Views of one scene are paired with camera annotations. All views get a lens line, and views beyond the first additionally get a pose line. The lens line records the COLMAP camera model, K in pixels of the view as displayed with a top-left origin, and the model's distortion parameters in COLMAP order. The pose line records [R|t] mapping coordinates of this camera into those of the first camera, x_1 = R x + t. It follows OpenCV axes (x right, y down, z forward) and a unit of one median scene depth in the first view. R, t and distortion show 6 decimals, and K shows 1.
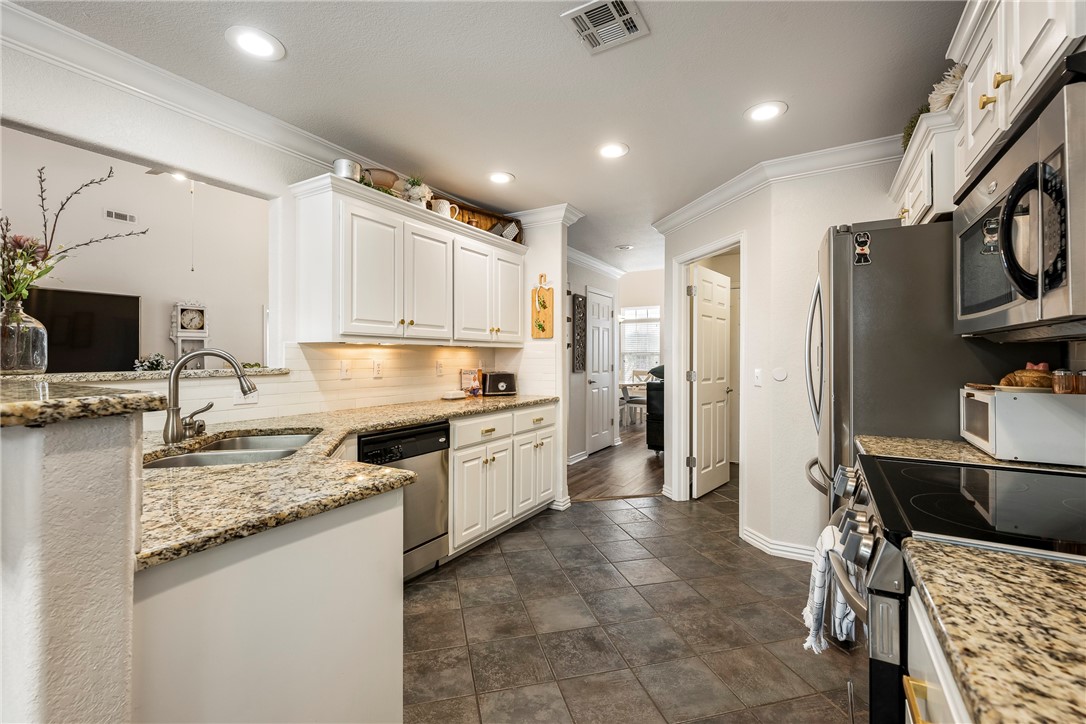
lens RADIAL K [[452.3, 0, 550.8], [0, 452.3, 355.2], [0, 0, 1]] dist [0.002932, 0.000551]
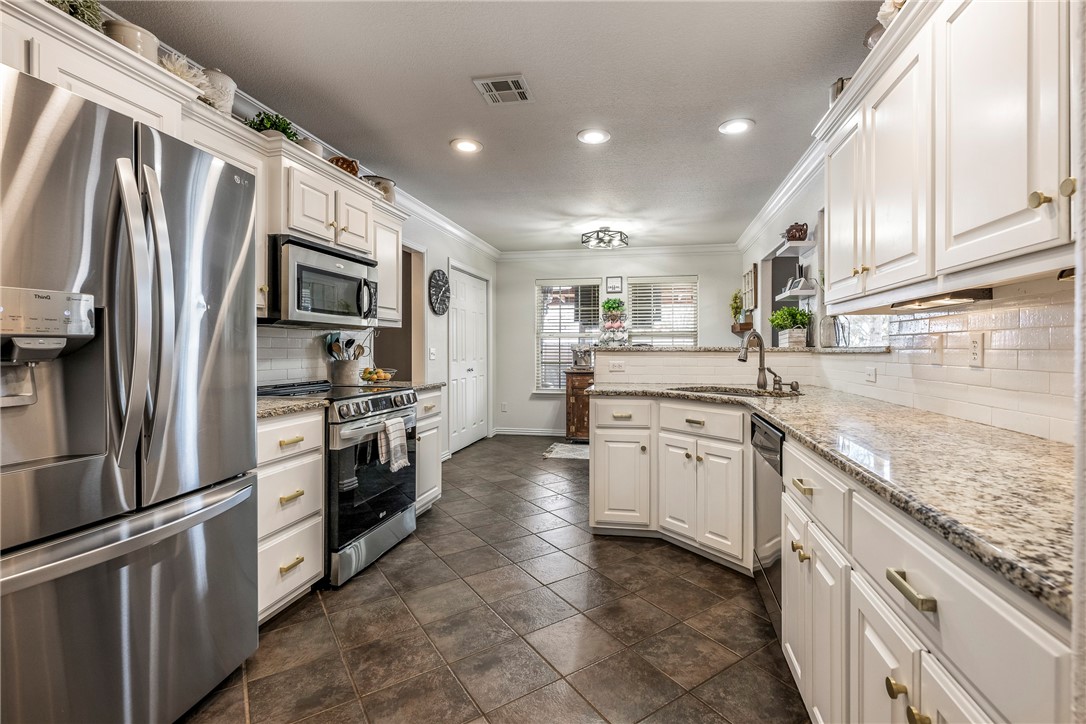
lens RADIAL K [[452.3, 0, 549.3], [0, 452.3, 352.4], [0, 0, 1]] dist [0.002932, 0.000551]
pose [[-0.950476, 0.000371, -0.310798, 0.330440], [-0.001142, 0.999988, 0.004685, 0.042803], [0.310796, 0.004808, -0.950464, 1.847565]]
